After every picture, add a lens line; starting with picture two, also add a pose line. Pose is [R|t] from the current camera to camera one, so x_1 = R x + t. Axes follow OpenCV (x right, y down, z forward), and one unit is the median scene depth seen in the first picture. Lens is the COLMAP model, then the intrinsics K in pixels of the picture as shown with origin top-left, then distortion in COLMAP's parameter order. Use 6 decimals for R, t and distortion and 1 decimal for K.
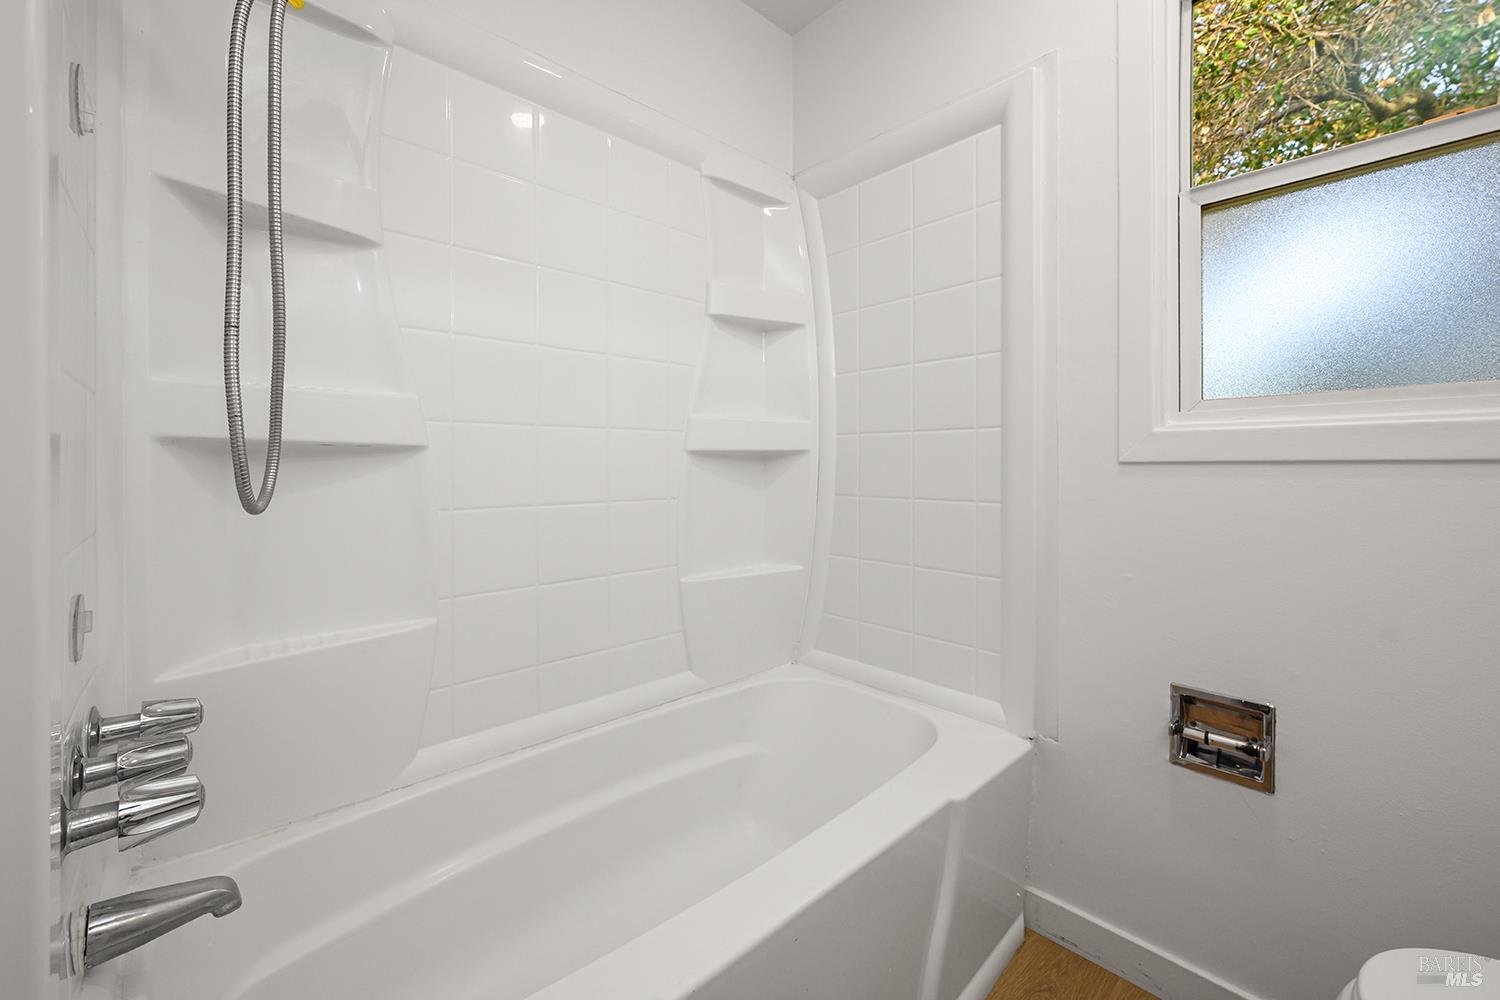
lens RADIAL K [[619.2, 0, 756.5], [0, 619.2, 469.6], [0, 0, 1]] dist [-0.004560, -0.000166]
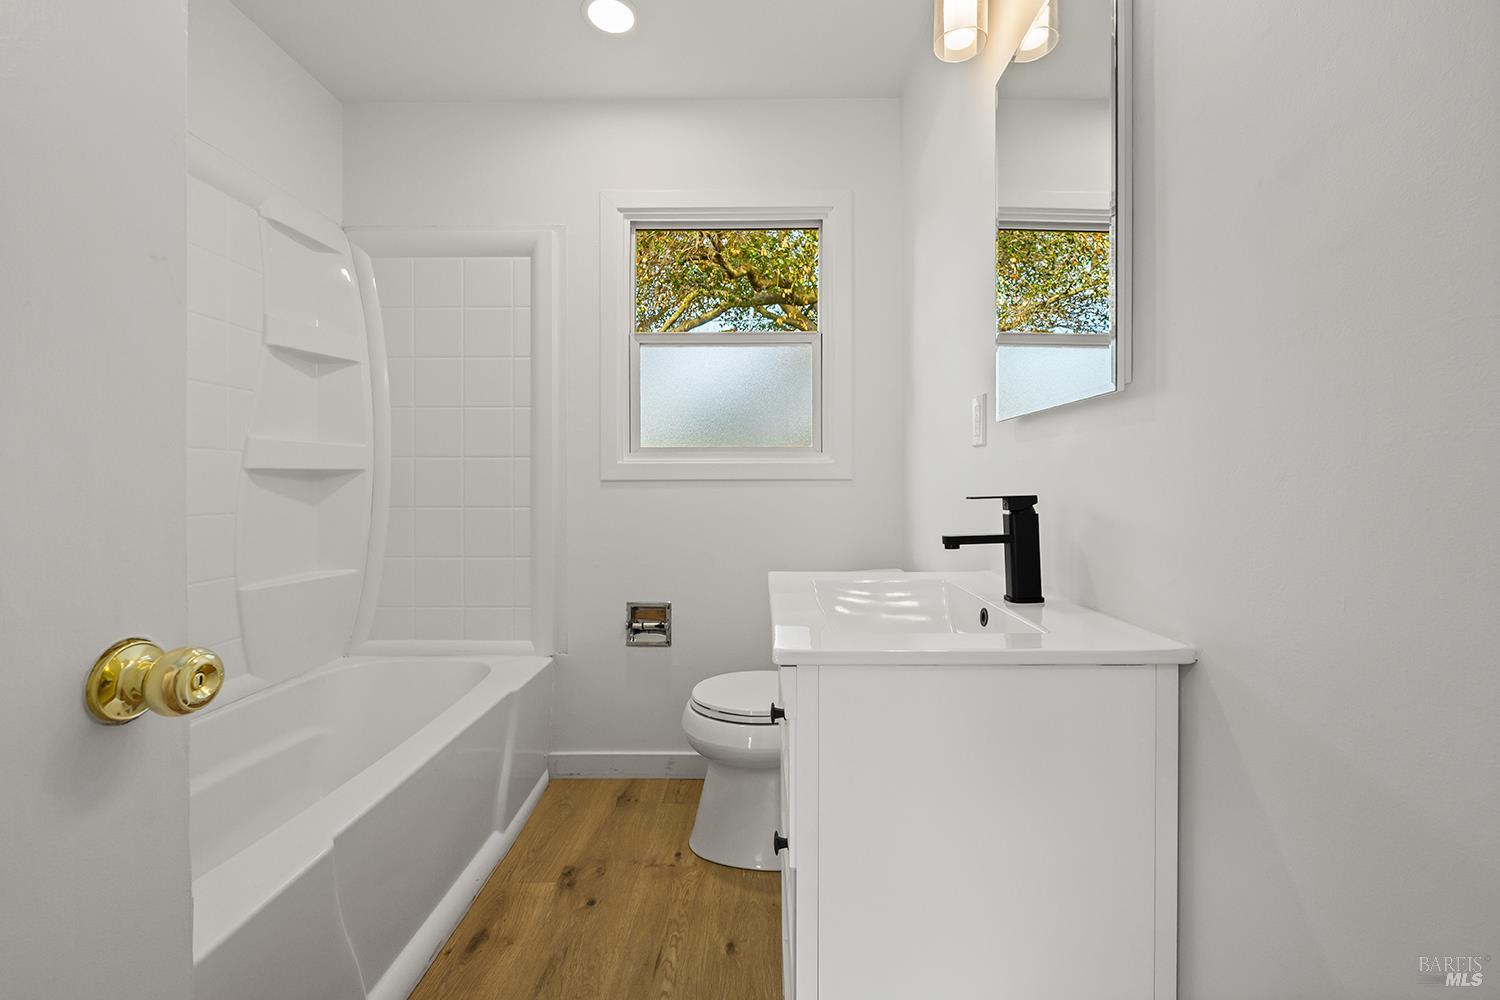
lens RADIAL K [[605.6, 0, 749.9], [0, 605.6, 478.7], [0, 0, 1]] dist [-0.005384, -0.000232]
pose [[0.699546, 0.005913, 0.714563, -0.248132], [0.005037, 0.999900, -0.013205, 0.004843], [-0.714570, 0.012837, 0.699446, -0.360867]]
